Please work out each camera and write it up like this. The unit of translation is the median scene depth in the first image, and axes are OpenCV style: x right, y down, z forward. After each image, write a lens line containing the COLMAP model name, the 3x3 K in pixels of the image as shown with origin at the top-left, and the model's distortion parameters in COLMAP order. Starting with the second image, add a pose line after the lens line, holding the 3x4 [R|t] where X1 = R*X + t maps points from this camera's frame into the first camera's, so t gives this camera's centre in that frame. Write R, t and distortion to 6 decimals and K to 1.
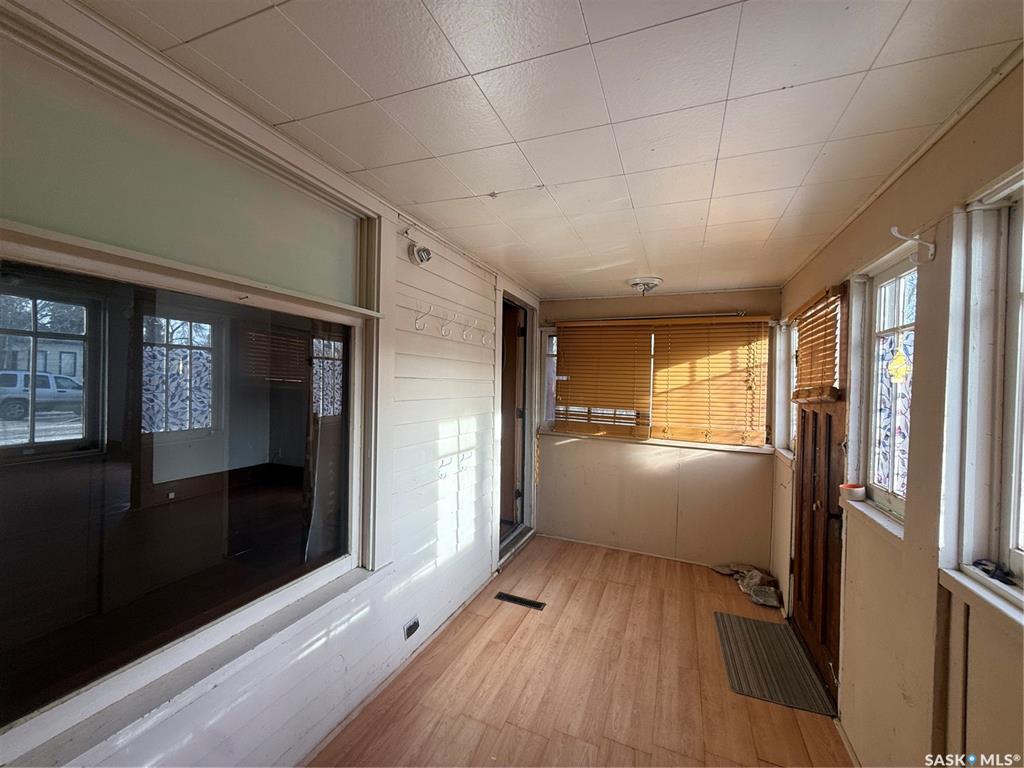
lens RADIAL K [[404.5, 0, 516.2], [0, 404.5, 384.6], [0, 0, 1]] dist [0.003390, -0.000180]
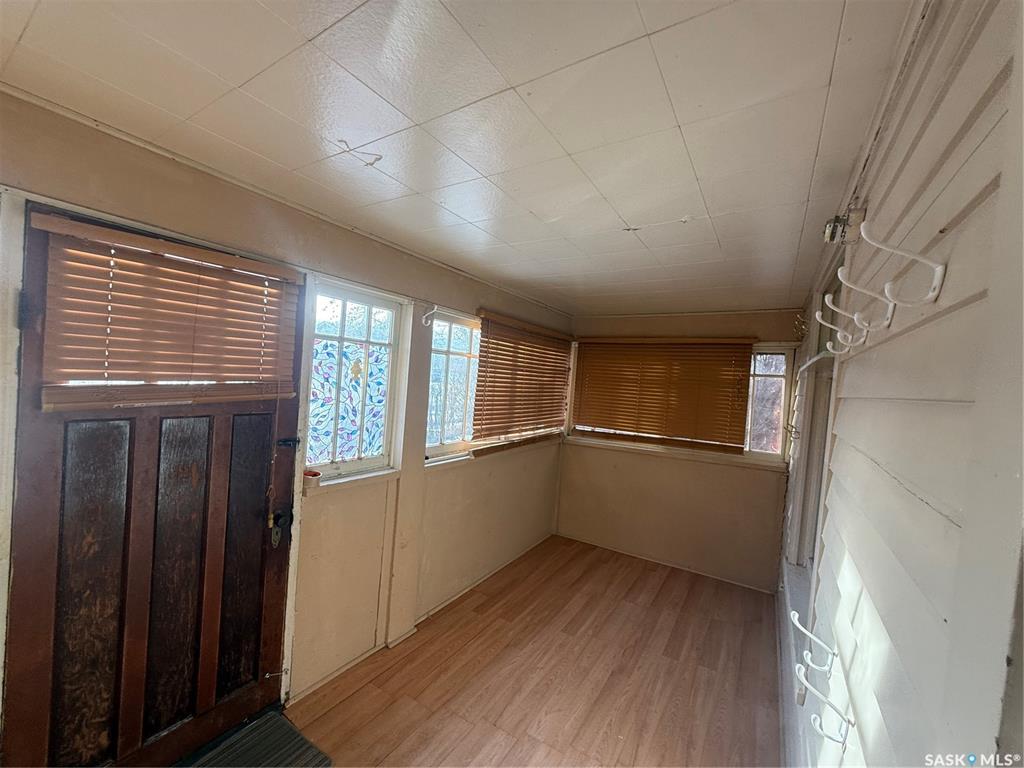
lens RADIAL K [[404.5, 0, 513.5], [0, 404.5, 385.8], [0, 0, 1]] dist [0.003390, -0.000180]
pose [[-0.977404, -0.105888, 0.182948, 0.109651], [-0.100618, 0.994204, 0.037881, -0.072300], [-0.185899, 0.018617, -0.982393, 1.737202]]
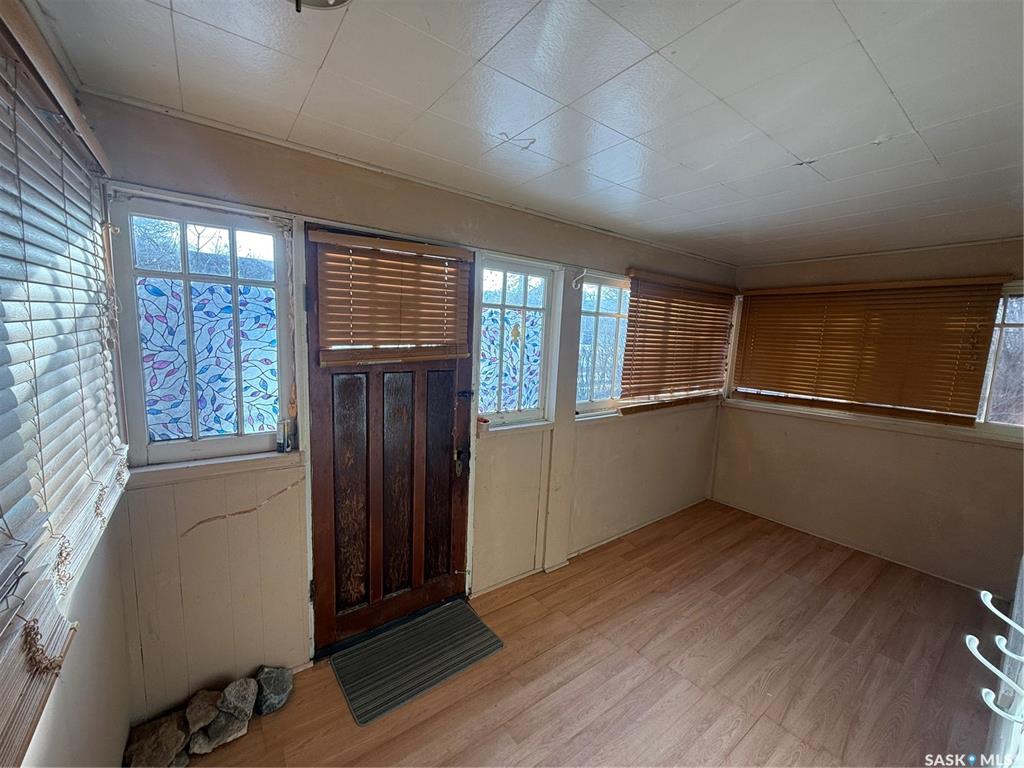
lens RADIAL K [[404.5, 0, 514.8], [0, 404.5, 385.4], [0, 0, 1]] dist [0.003390, -0.000180]
pose [[-0.848650, -0.137846, 0.510678, 0.073258], [-0.063878, 0.985089, 0.159750, -0.071128], [-0.525084, 0.102951, -0.844801, 1.810583]]
